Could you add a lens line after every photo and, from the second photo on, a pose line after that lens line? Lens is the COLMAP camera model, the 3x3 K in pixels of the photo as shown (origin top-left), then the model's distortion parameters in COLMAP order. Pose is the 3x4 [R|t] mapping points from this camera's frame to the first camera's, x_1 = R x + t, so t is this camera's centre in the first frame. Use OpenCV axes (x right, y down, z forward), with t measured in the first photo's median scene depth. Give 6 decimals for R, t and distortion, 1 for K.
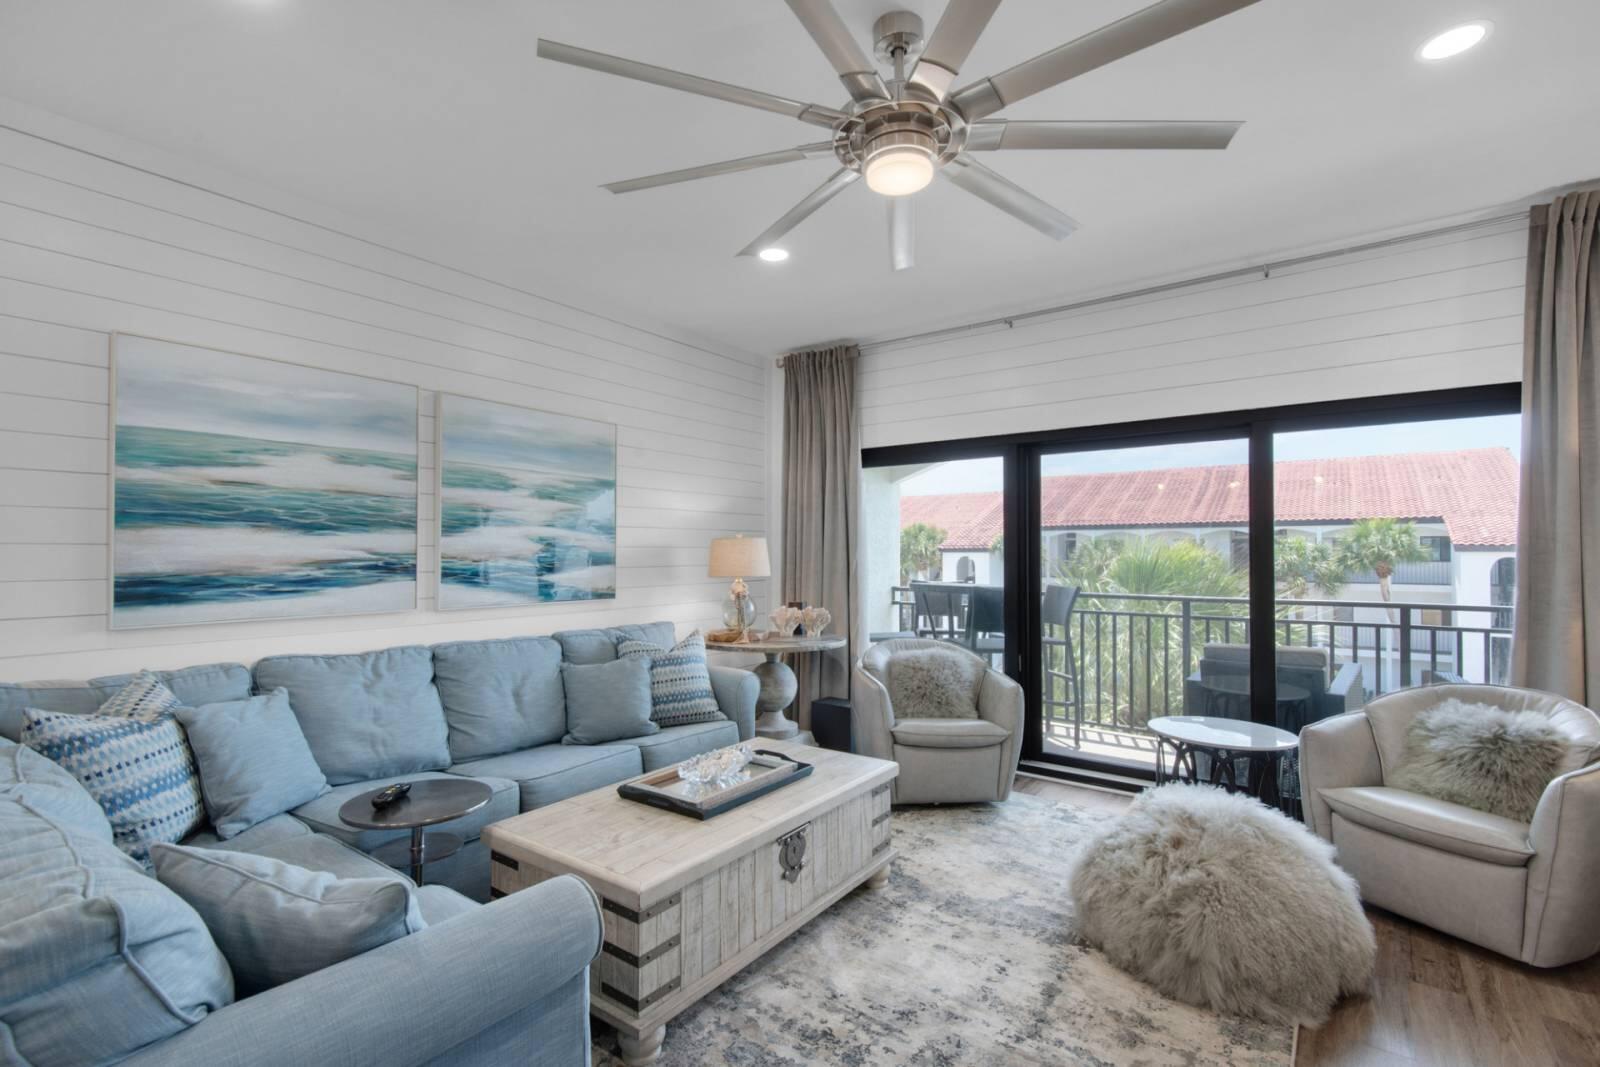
lens RADIAL K [[734.6, 0, 800.0], [0, 734.6, 539.7], [0, 0, 1]] dist [0.012588, -0.006347]
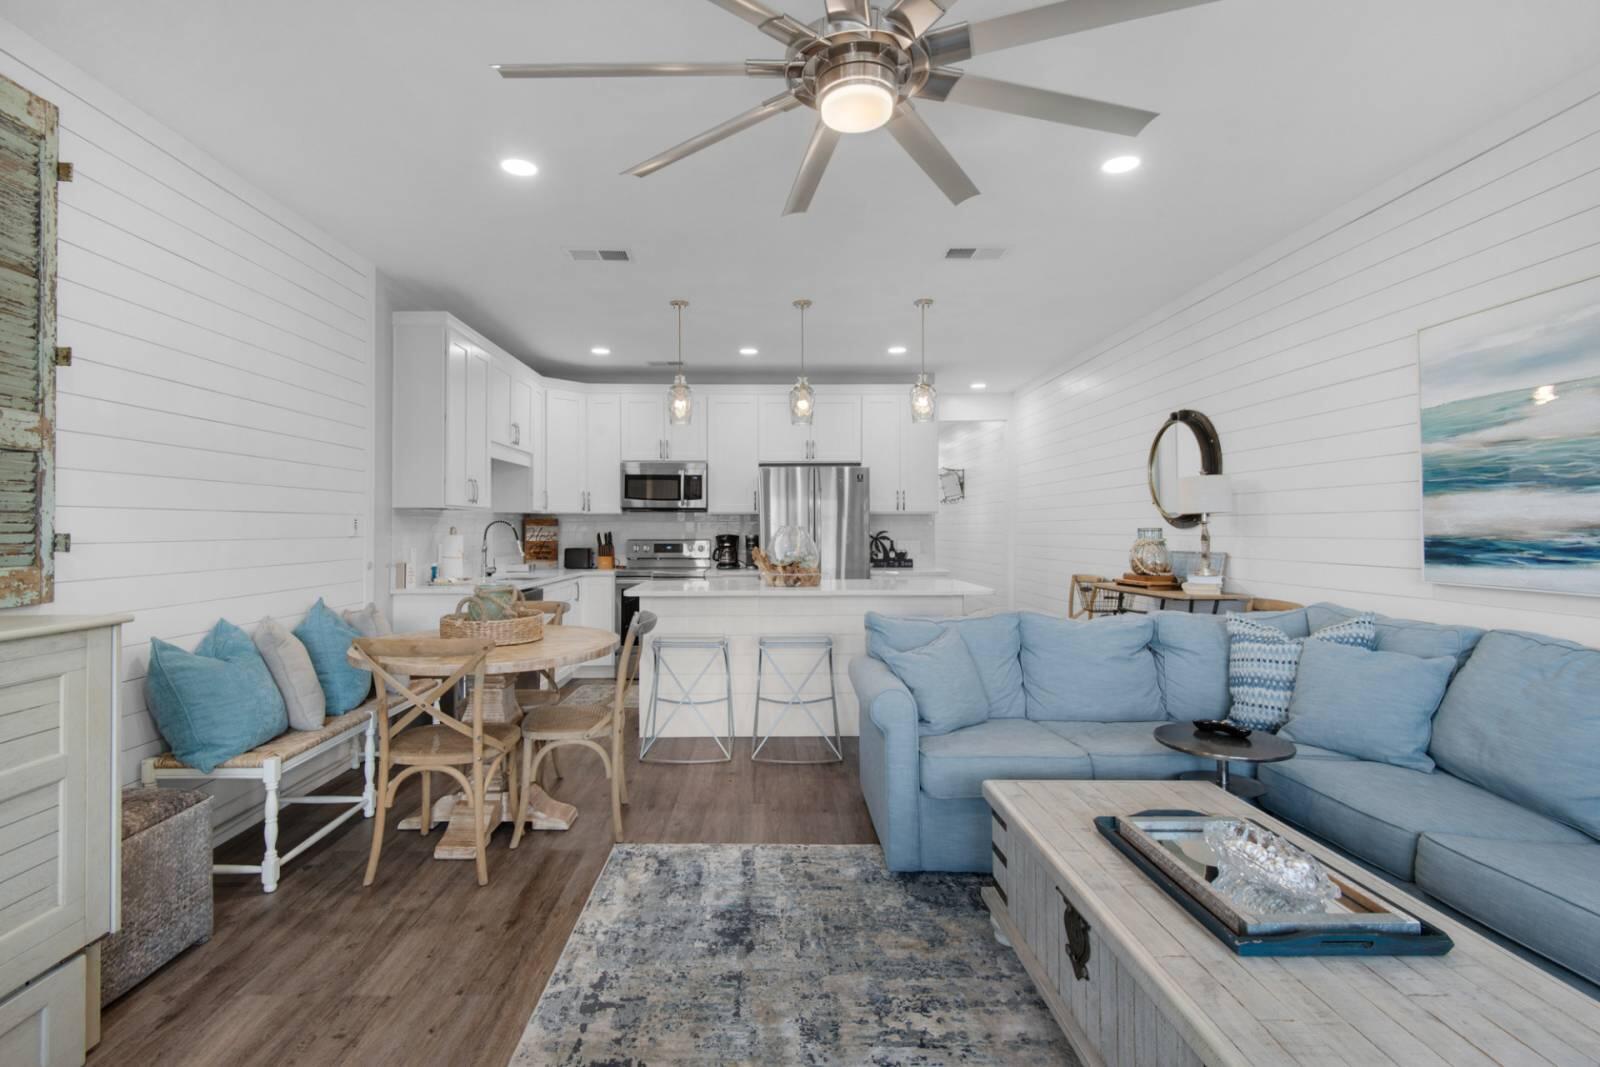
lens RADIAL K [[750.5, 0, 770.8], [0, 750.5, 510.6], [0, 0, 1]] dist [0.006281, -0.003697]
pose [[-0.802839, -0.009384, -0.596121, 0.512449], [0.015735, 0.999194, -0.036921, 0.028519], [0.595988, -0.039022, -0.802045, 1.097853]]
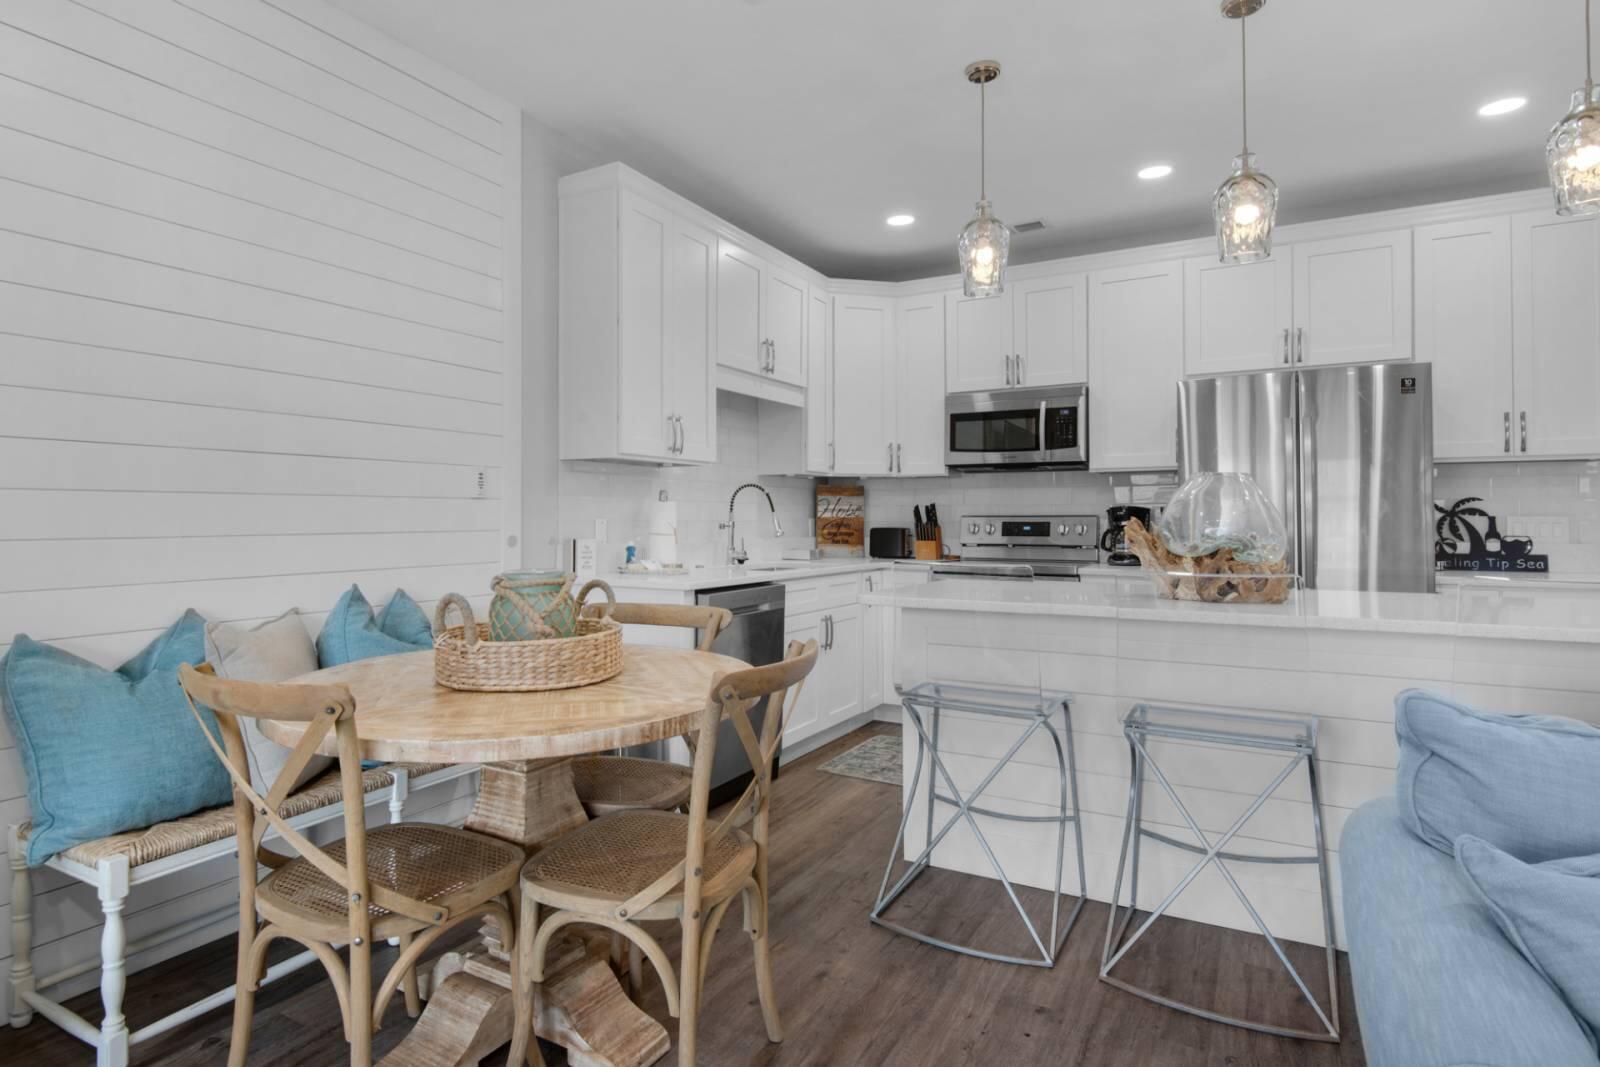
lens RADIAL K [[868.8, 0, 748.0], [0, 868.8, 505.7], [0, 0, 1]] dist [0.014417, -0.007540]
pose [[-0.995368, 0.003970, -0.096051, 0.093717], [0.007207, 0.999417, -0.033380, 0.060005], [0.095863, -0.033917, -0.994817, 0.682997]]
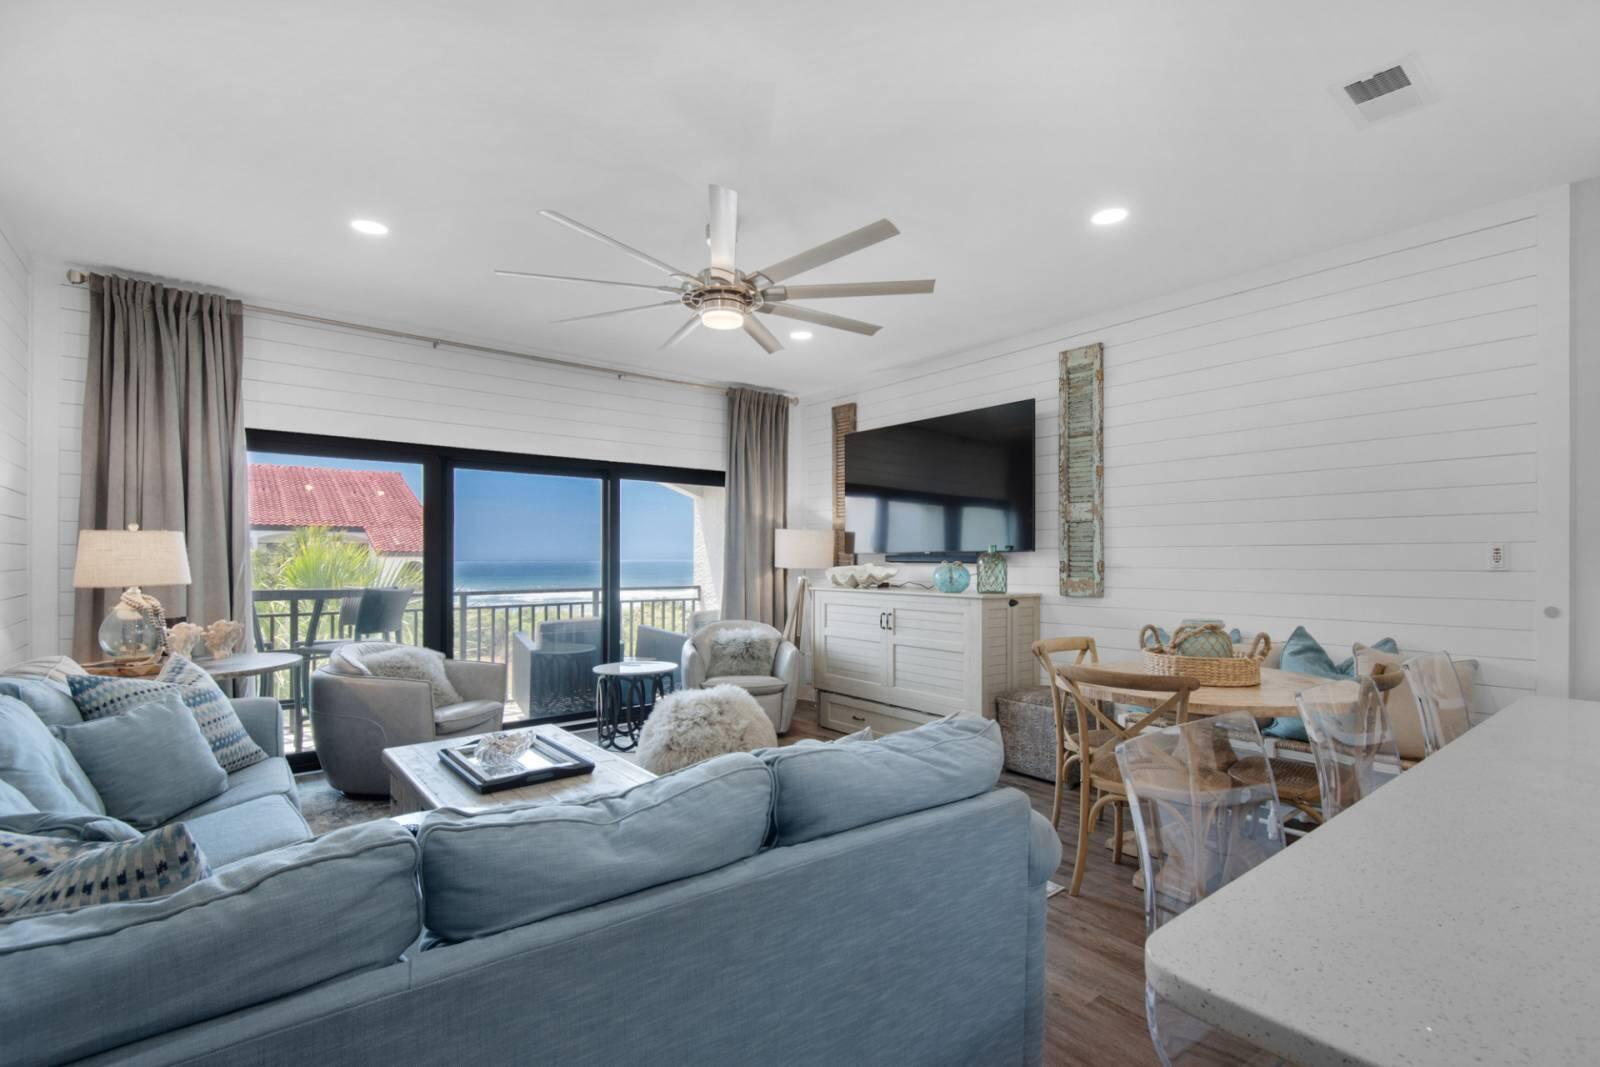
lens RADIAL K [[734.6, 0, 801.5], [0, 734.6, 552.2], [0, 0, 1]] dist [0.012588, -0.006347]
pose [[0.264828, 0.011910, 0.964222, -0.896249], [-0.021710, 0.999744, -0.006386, 0.015676], [-0.964051, -0.019242, 0.265019, 0.252069]]
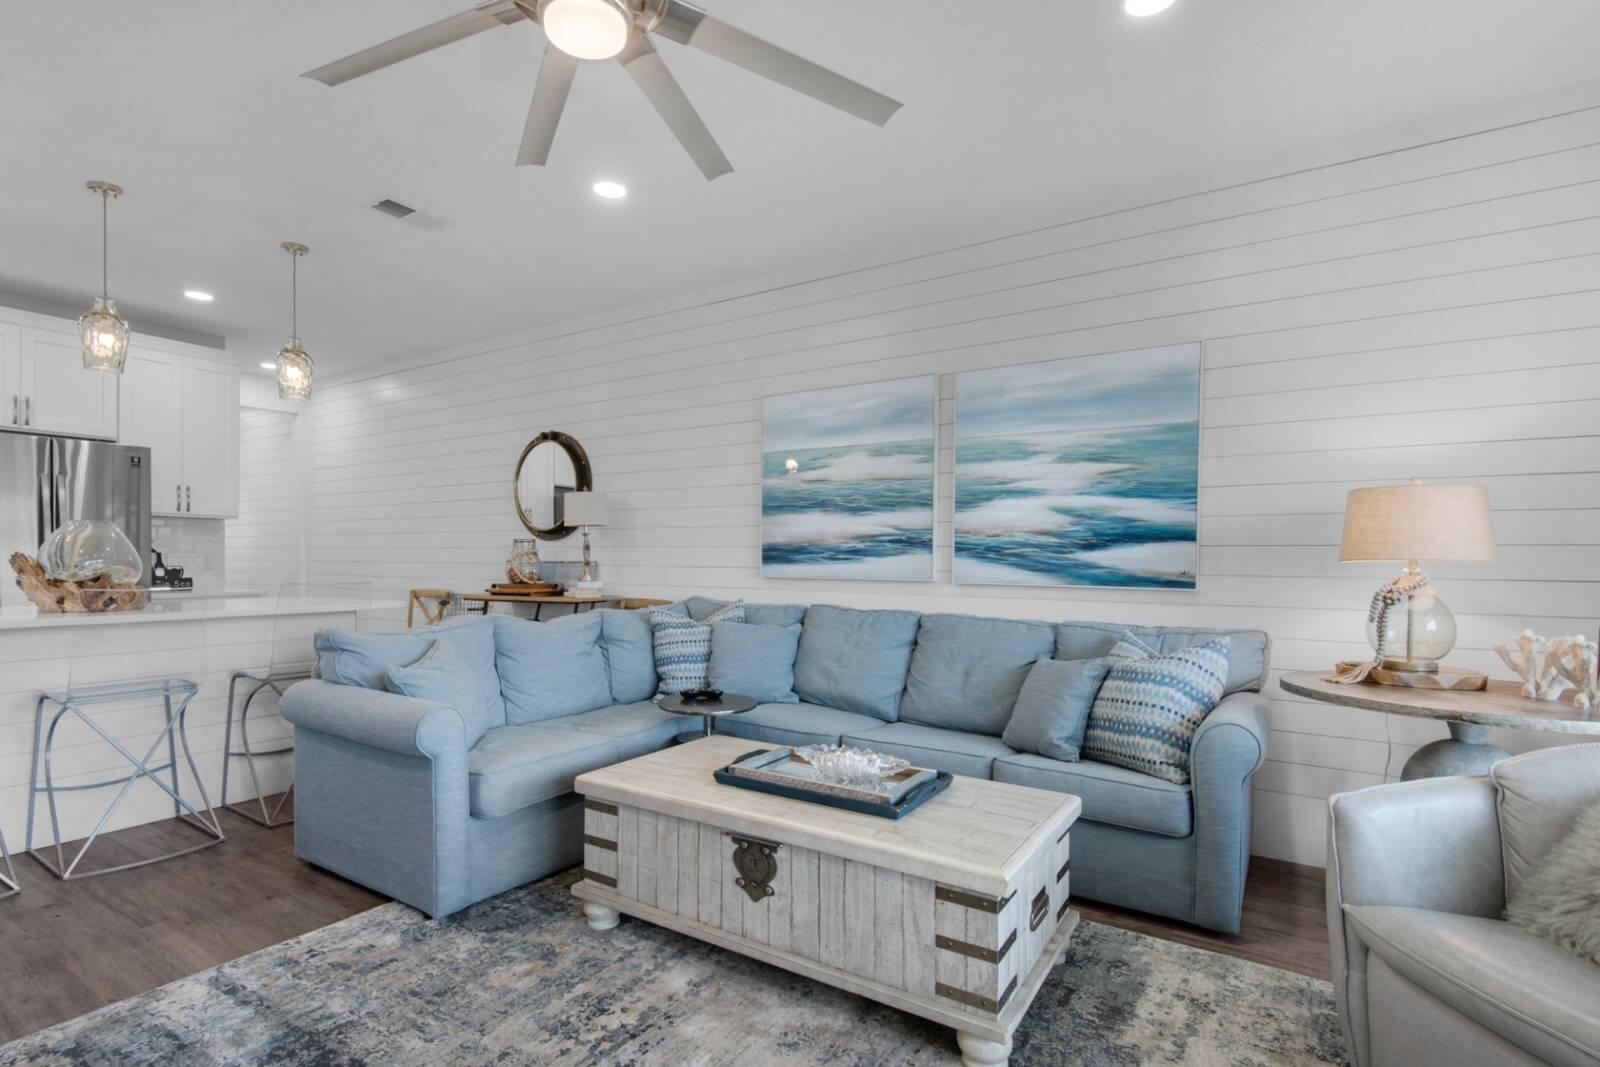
lens RADIAL K [[778.1, 0, 756.5], [0, 778.1, 562.4], [0, 0, 1]] dist [0.027033, -0.012952]
pose [[0.040054, 0.009433, -0.999153, 0.667866], [0.009745, 0.999904, 0.009831, 0.058385], [0.999150, -0.010130, 0.039958, 0.748799]]
